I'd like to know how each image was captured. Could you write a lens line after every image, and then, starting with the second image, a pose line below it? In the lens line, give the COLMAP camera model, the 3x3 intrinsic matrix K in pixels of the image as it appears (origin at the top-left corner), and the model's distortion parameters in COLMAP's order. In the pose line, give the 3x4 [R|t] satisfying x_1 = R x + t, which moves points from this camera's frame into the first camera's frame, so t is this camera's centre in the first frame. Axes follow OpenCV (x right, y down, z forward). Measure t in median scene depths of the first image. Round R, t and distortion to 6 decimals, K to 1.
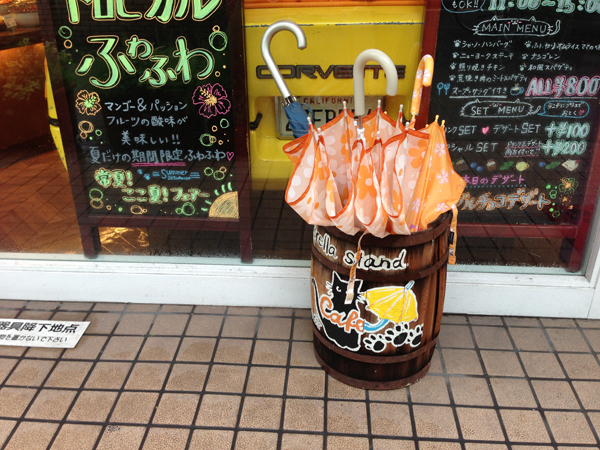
lens RADIAL K [[565.8, 0, 300.0], [0, 565.8, 225.0], [0, 0, 1]] dist [0.154619, -0.296093]
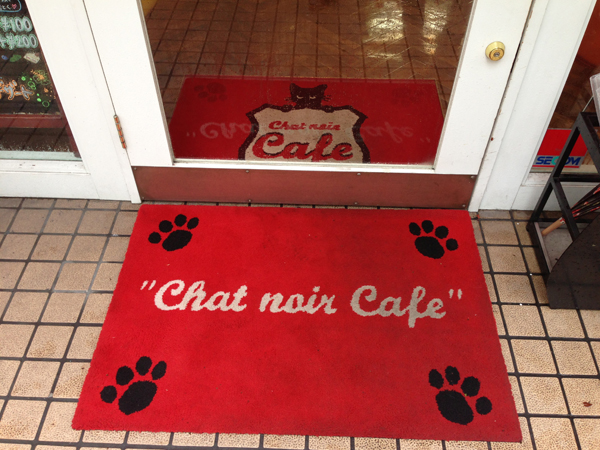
lens RADIAL K [[565.8, 0, 300.0], [0, 565.8, 225.0], [0, 0, 1]] dist [0.154619, -0.296093]
pose [[0.999077, -0.004313, 0.042732, 0.885116], [-0.003377, 0.983974, 0.178282, 0.008625], [-0.042816, -0.178262, 0.983051, -0.124416]]
